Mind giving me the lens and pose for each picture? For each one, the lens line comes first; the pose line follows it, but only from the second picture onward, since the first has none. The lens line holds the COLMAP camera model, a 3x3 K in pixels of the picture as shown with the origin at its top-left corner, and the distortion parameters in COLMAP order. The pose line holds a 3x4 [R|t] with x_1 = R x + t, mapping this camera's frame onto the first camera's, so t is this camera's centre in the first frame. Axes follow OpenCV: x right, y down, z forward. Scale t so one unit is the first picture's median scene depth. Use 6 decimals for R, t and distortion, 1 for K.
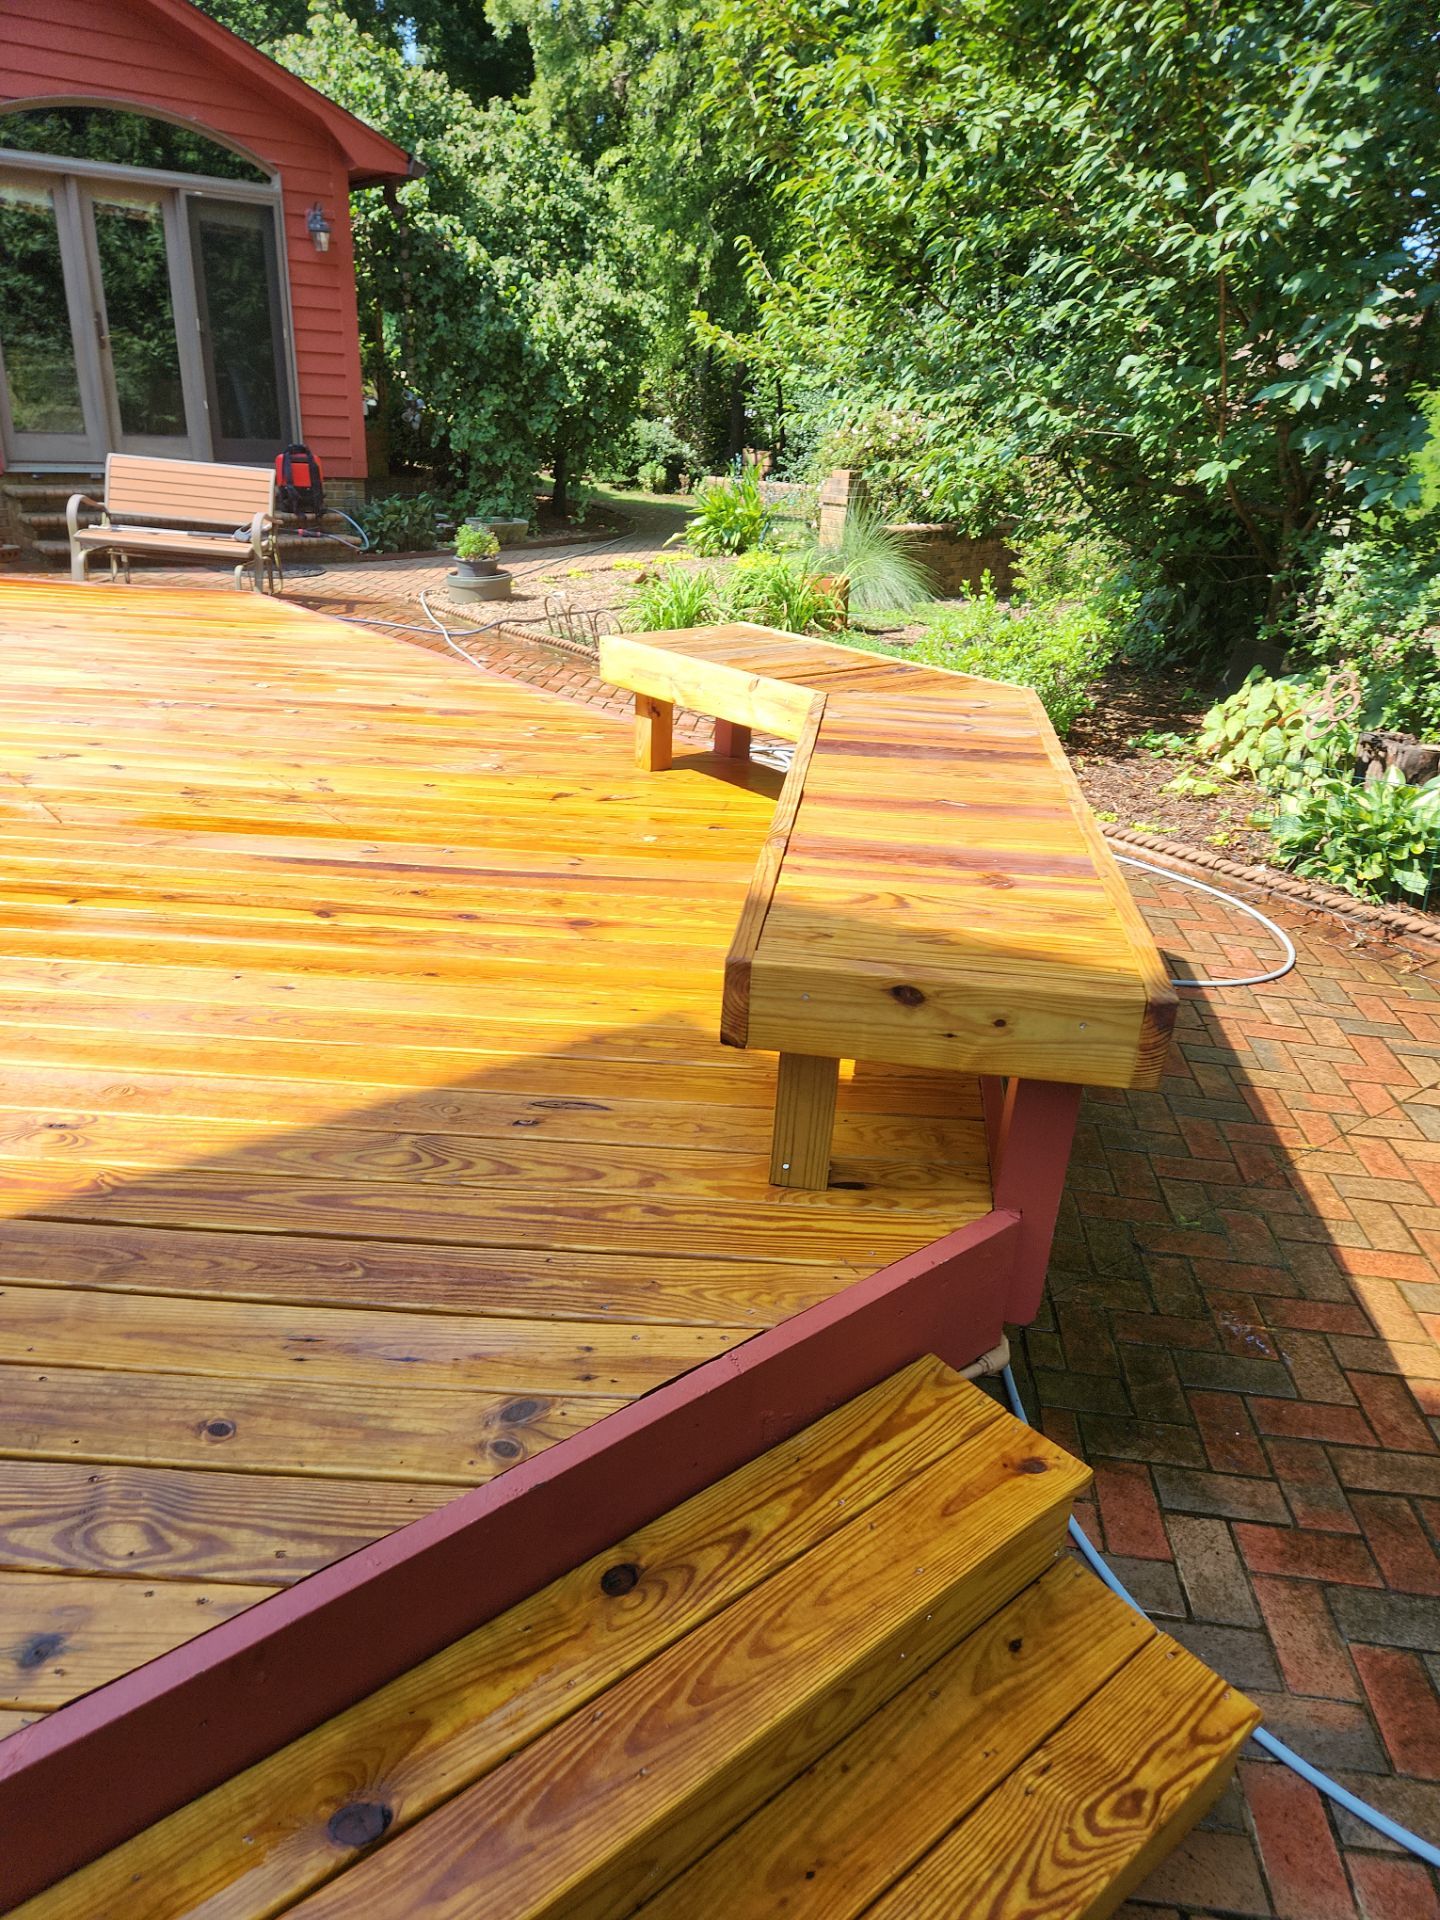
lens RADIAL K [[1346.8, 0, 720.0], [0, 1346.8, 960.0], [0, 0, 1]] dist [0.075494, -0.065973]
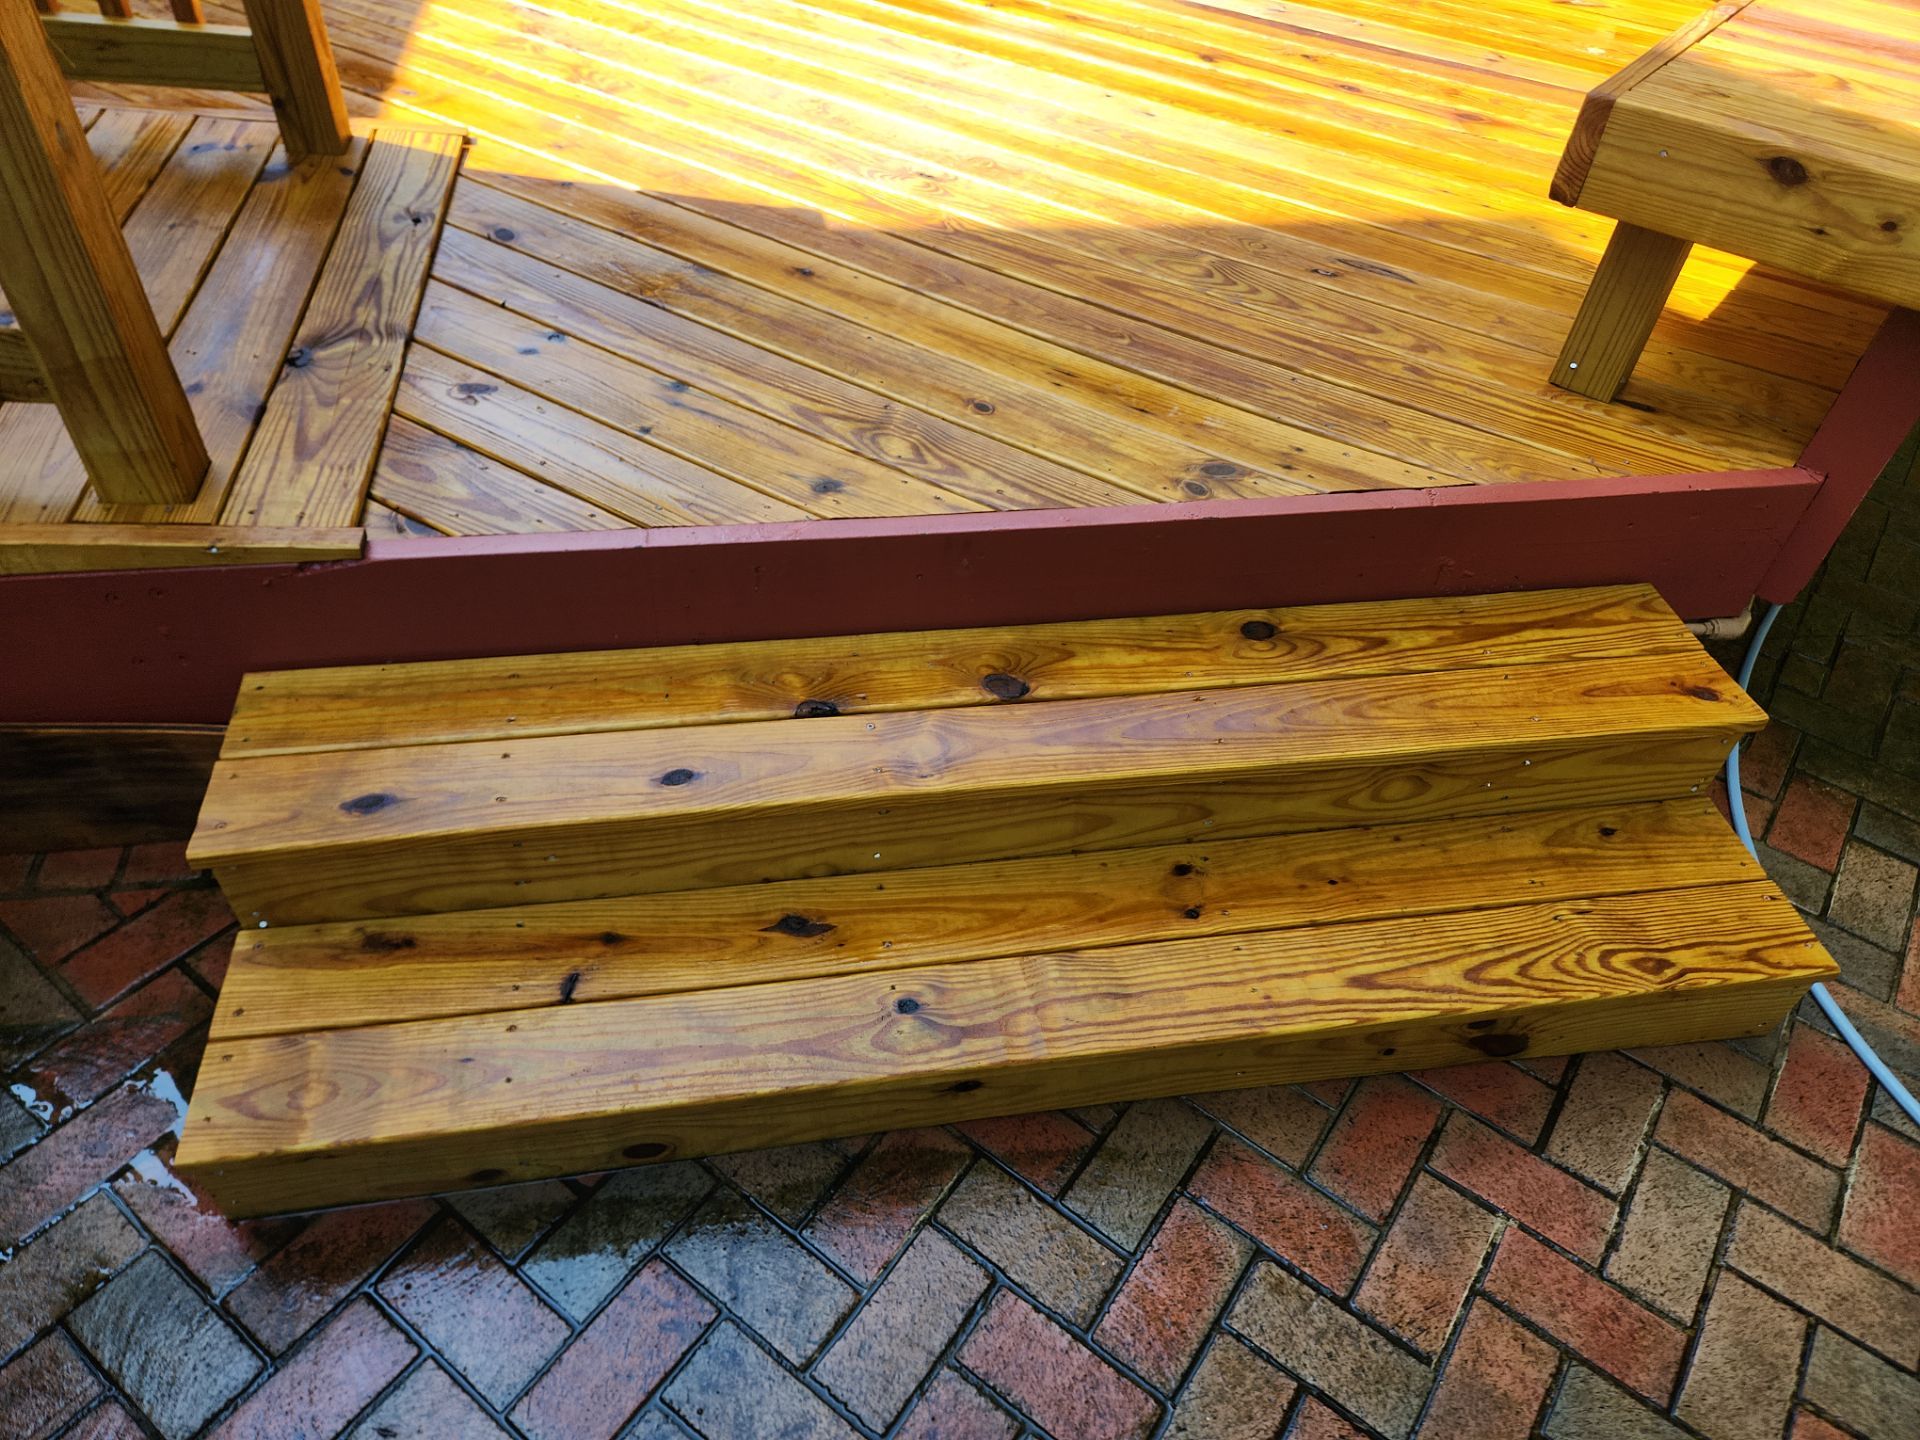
lens RADIAL K [[1346.8, 0, 921.6], [0, 1346.8, 722.8], [0, 0, 1]] dist [0.075494, -0.065973]
pose [[0.862668, 0.350931, -0.364214, 0.104623], [-0.208995, 0.903099, 0.375144, 0.130436], [0.460571, -0.247506, 0.852417, -0.103354]]
